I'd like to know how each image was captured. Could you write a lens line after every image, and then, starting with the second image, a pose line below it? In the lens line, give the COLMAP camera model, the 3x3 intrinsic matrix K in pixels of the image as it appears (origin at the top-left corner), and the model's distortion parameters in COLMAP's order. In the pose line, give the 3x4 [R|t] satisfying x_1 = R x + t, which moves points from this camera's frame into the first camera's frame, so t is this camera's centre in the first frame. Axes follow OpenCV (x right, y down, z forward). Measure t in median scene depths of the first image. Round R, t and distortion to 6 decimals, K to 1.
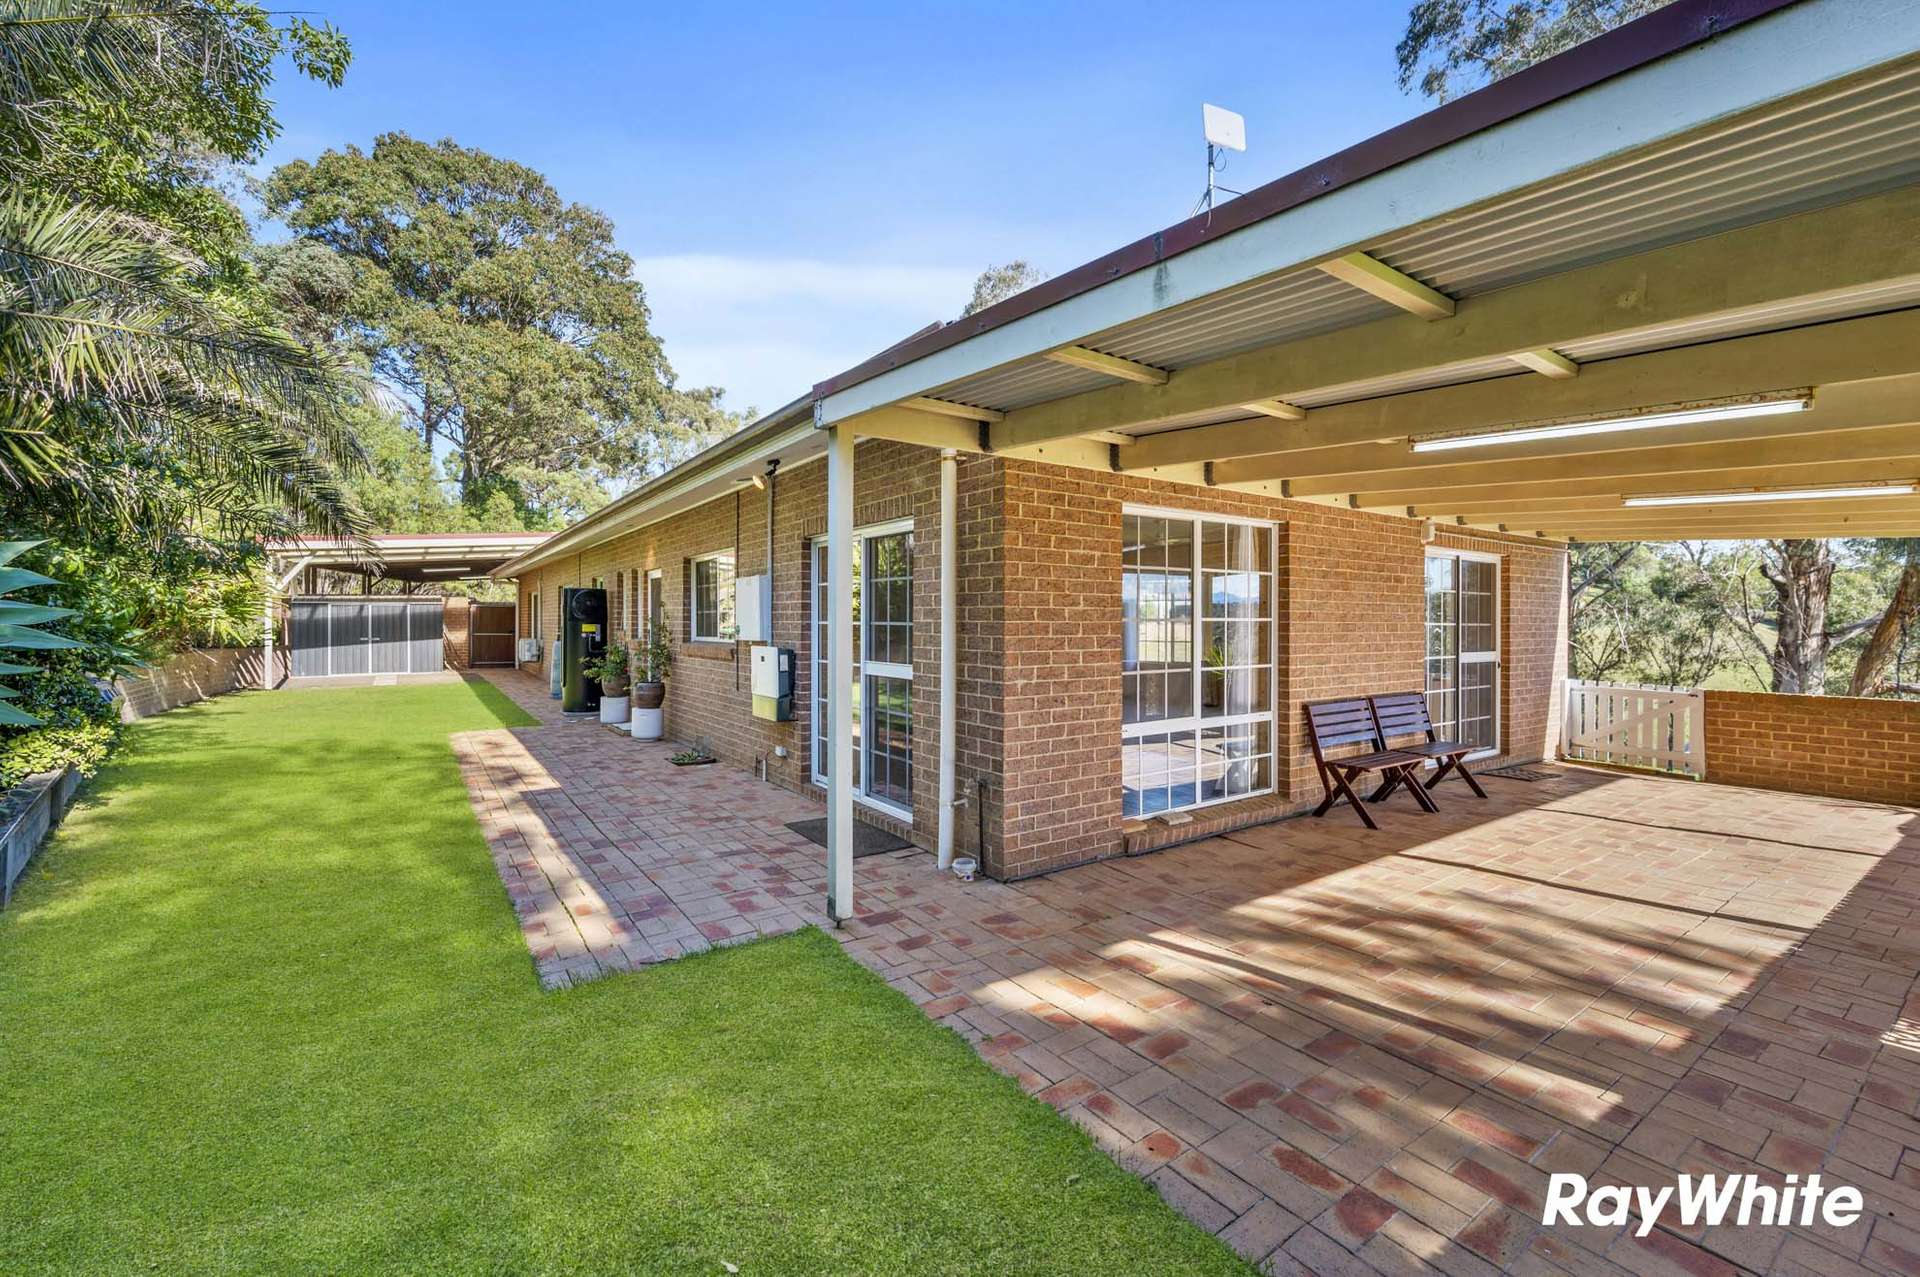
lens RADIAL K [[796.6, 0, 958.8], [0, 796.6, 627.4], [0, 0, 1]] dist [-0.002619, -0.000965]
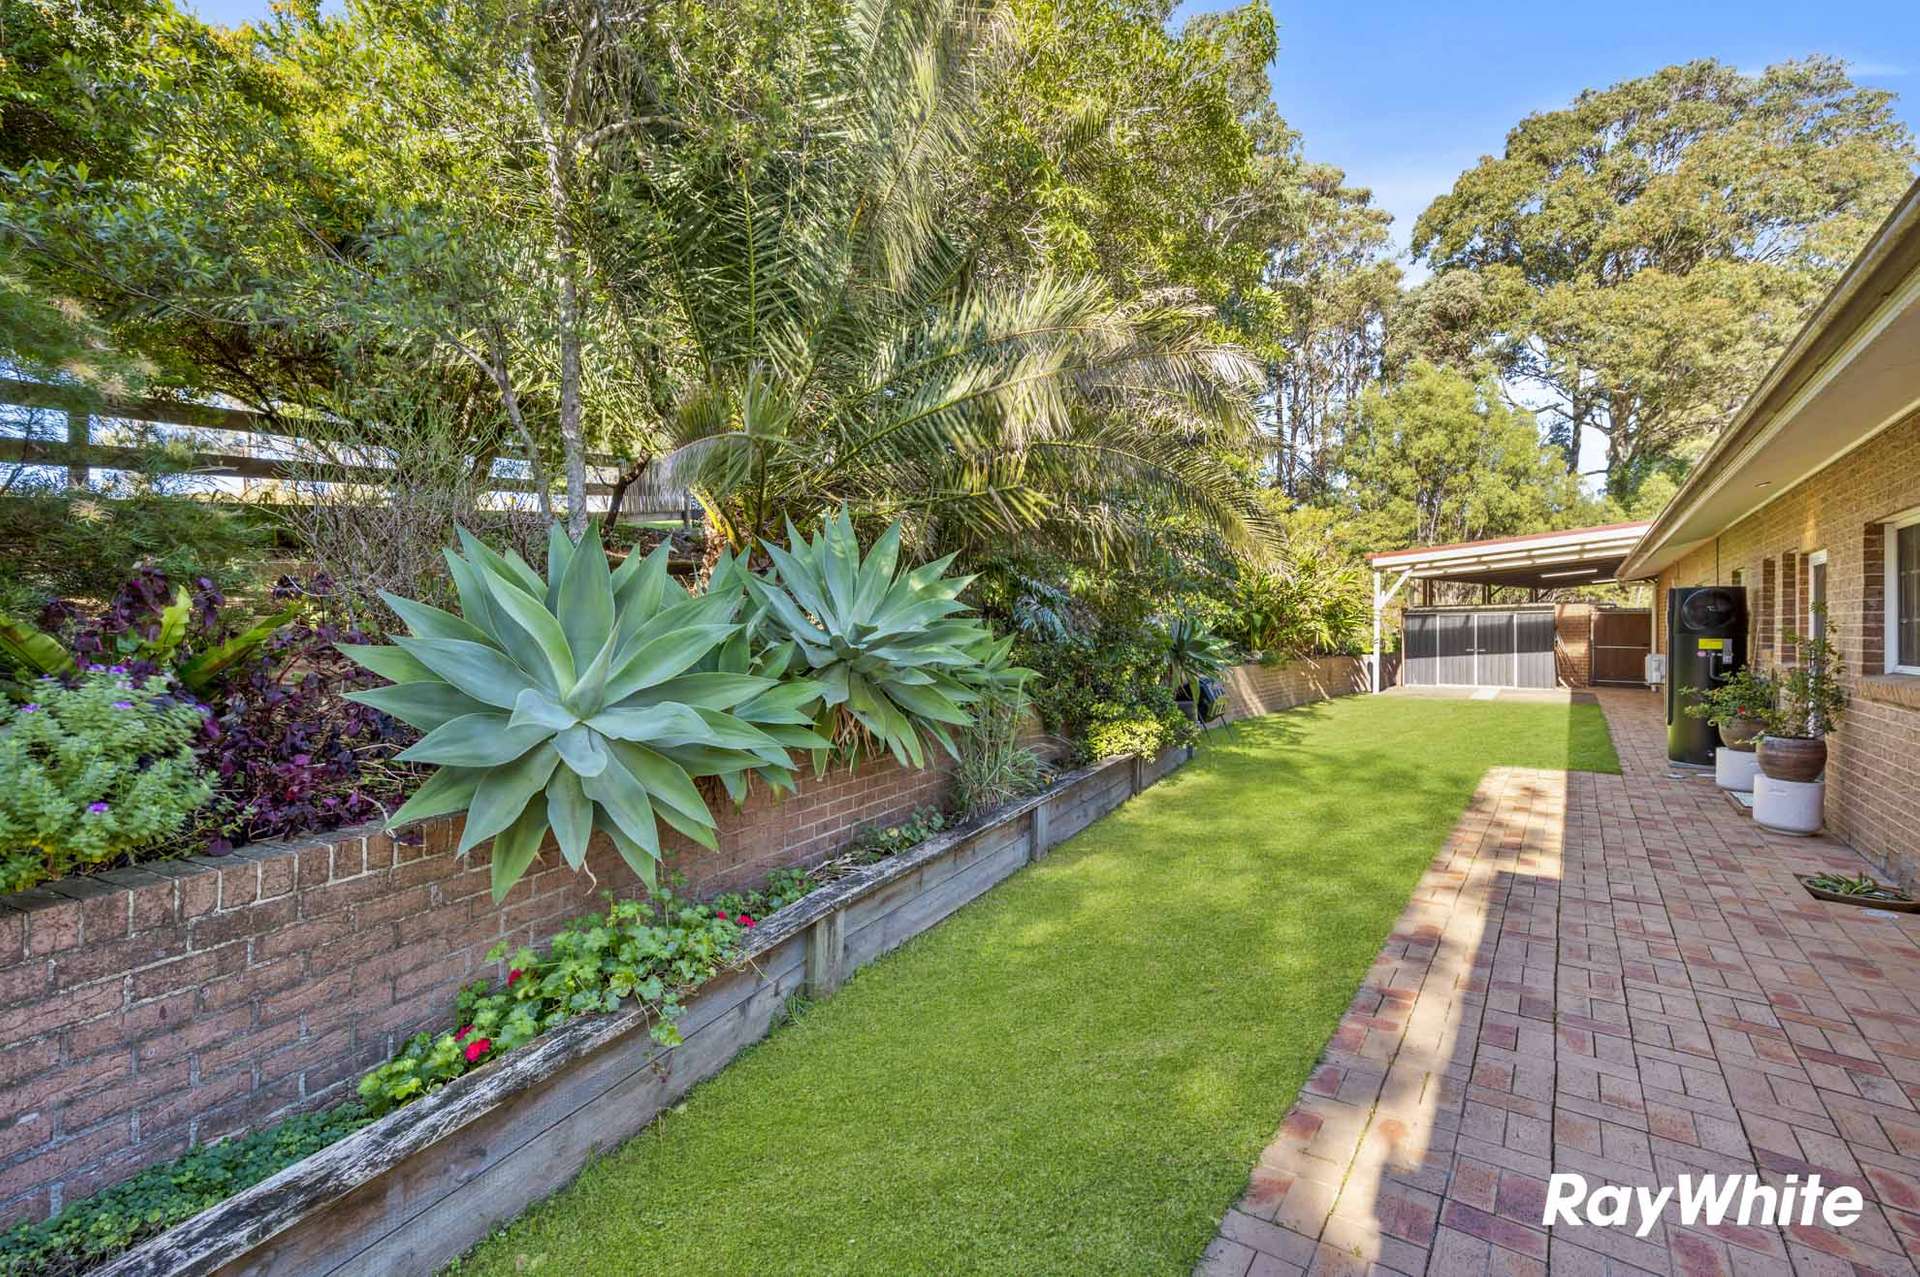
lens RADIAL K [[796.6, 0, 966.6], [0, 796.6, 638.0], [0, 0, 1]] dist [-0.002619, -0.000965]
pose [[0.303136, 0.008889, -0.952906, -0.002514], [-0.005904, 0.999955, 0.007450, -0.005491], [0.952929, 0.003368, 0.303175, 0.167419]]
